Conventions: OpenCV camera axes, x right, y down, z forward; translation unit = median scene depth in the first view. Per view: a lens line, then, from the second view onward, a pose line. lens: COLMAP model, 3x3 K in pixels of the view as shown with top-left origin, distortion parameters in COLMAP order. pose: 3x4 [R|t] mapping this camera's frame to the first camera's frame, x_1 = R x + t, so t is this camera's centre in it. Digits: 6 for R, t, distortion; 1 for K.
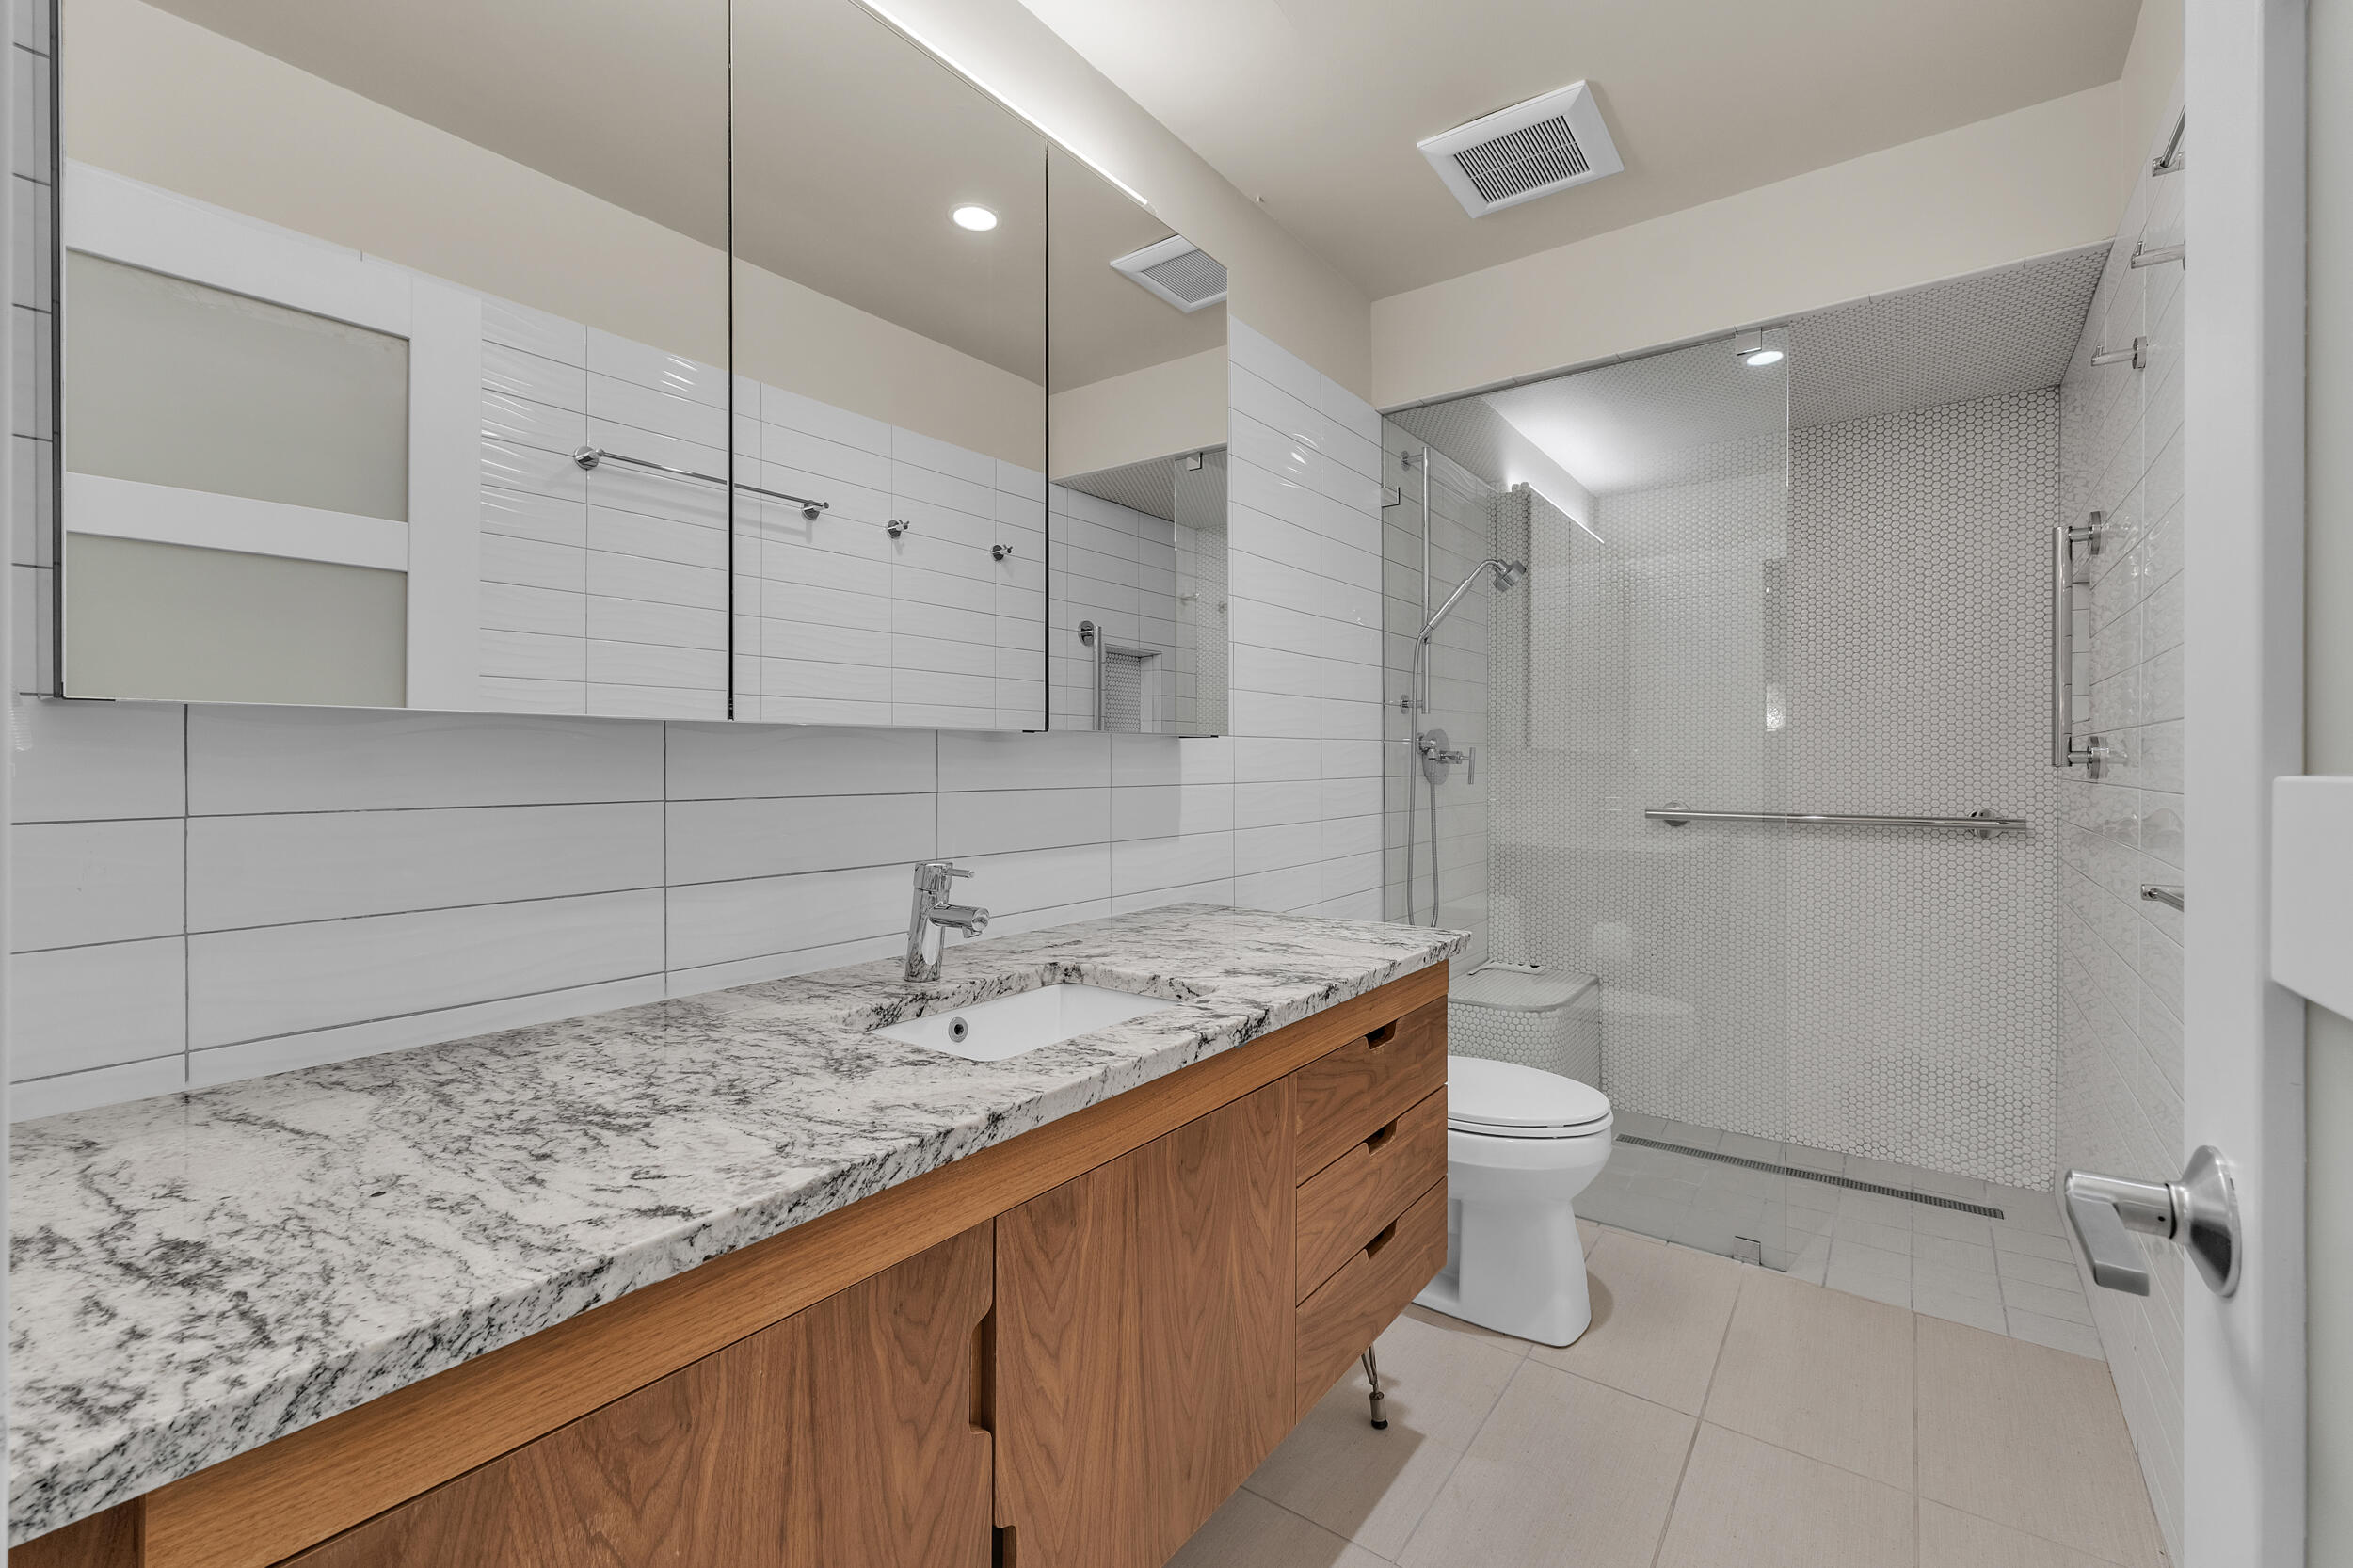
lens RADIAL K [[984.6, 0, 1180.7], [0, 984.6, 780.4], [0, 0, 1]] dist [0.001273, 0.001014]
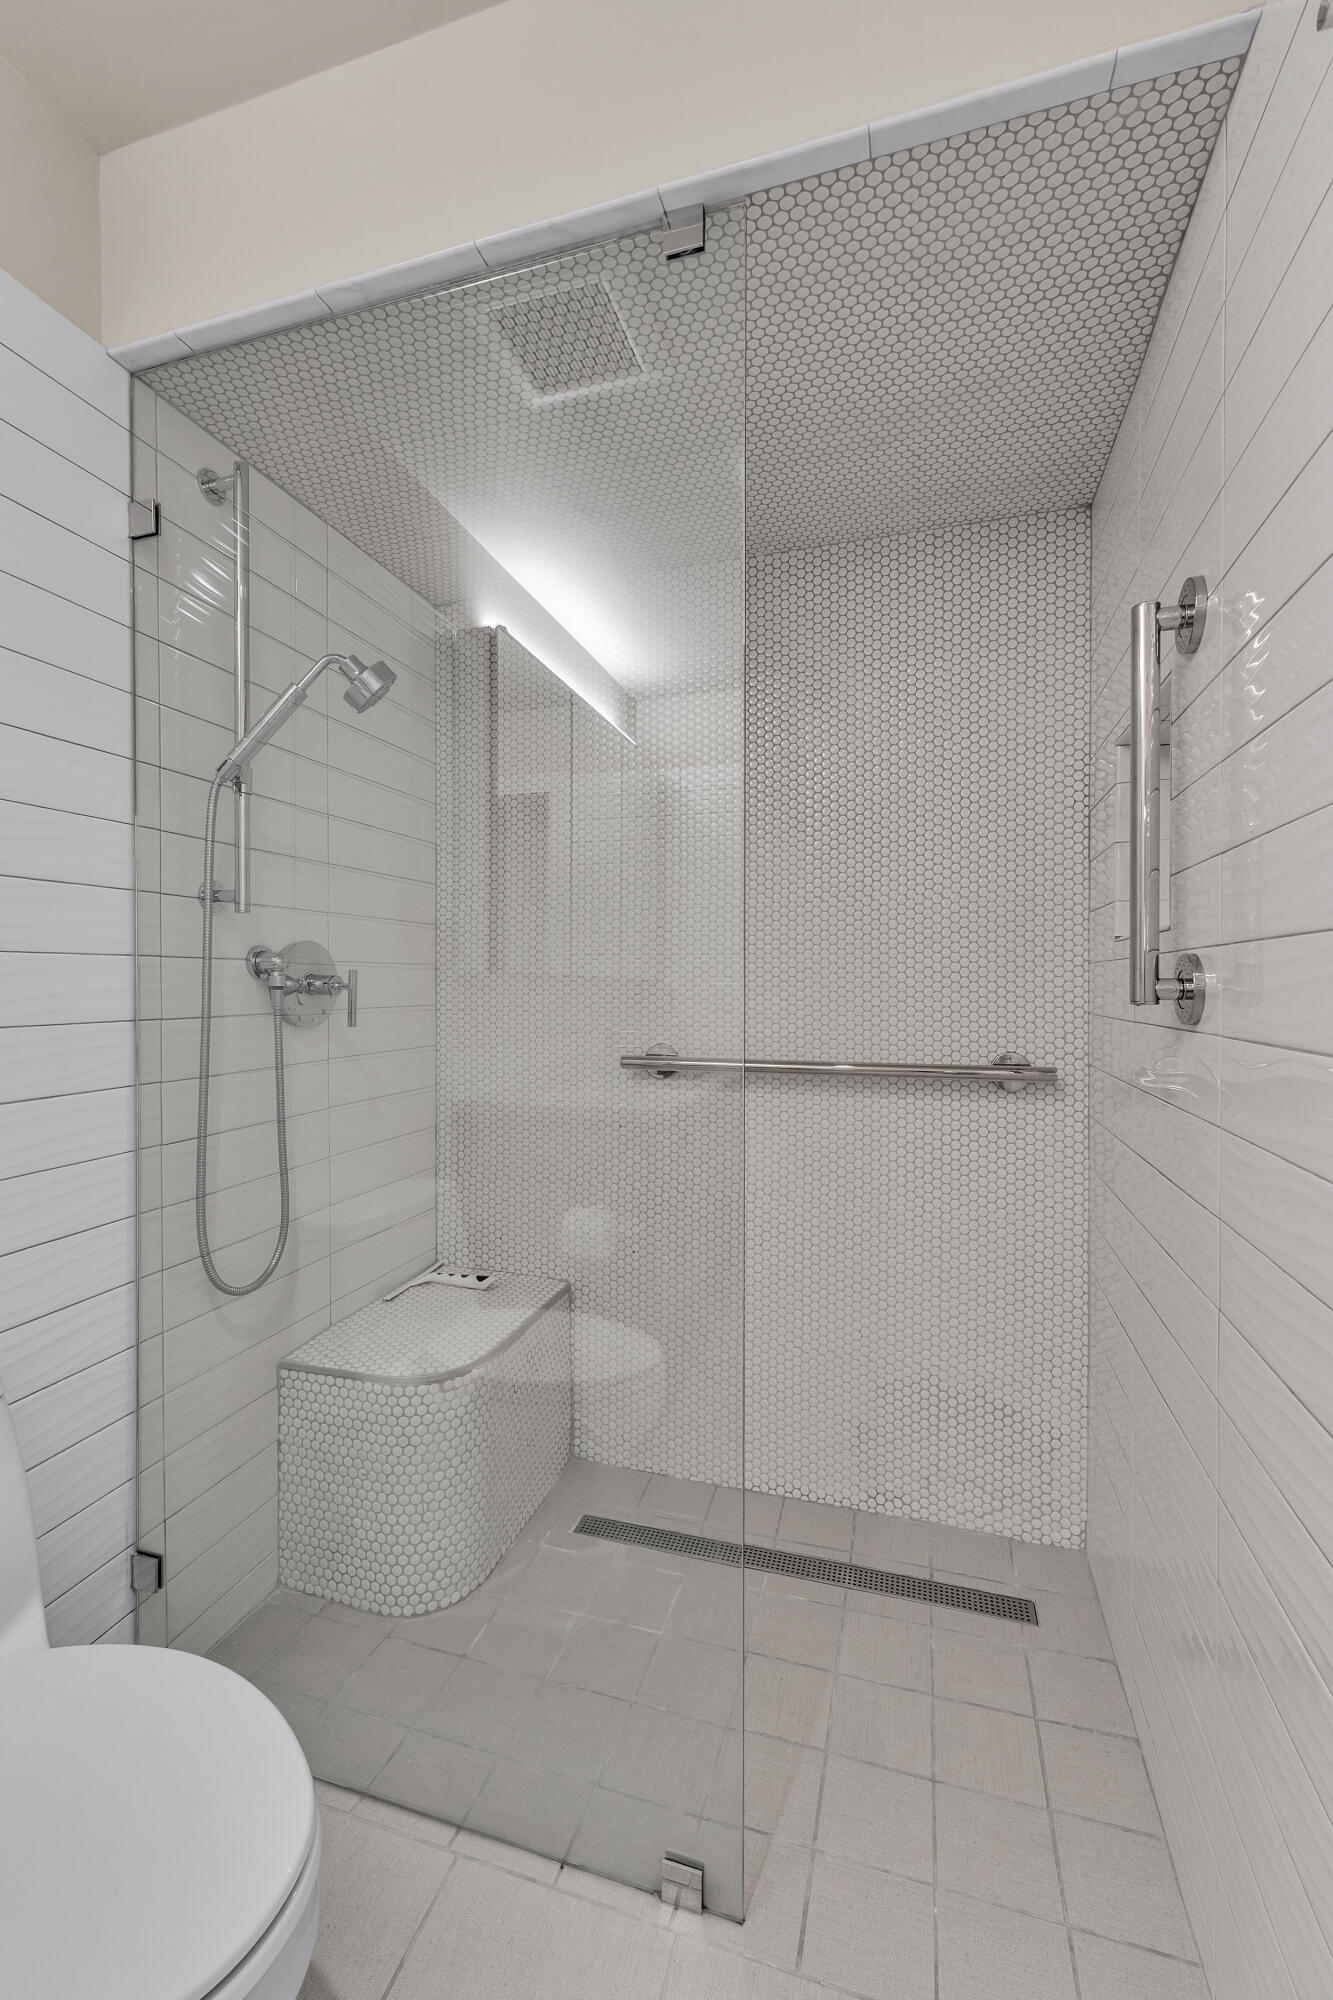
lens RADIAL K [[817.4, 0, 652.0], [0, 817.4, 1012.8], [0, 0, 1]] dist [0.001951, 0.000029]
pose [[0.950030, -0.010010, 0.311998, 0.353943], [0.005498, 0.999867, 0.015339, -0.014142], [-0.312110, -0.012857, 0.949959, 0.484771]]
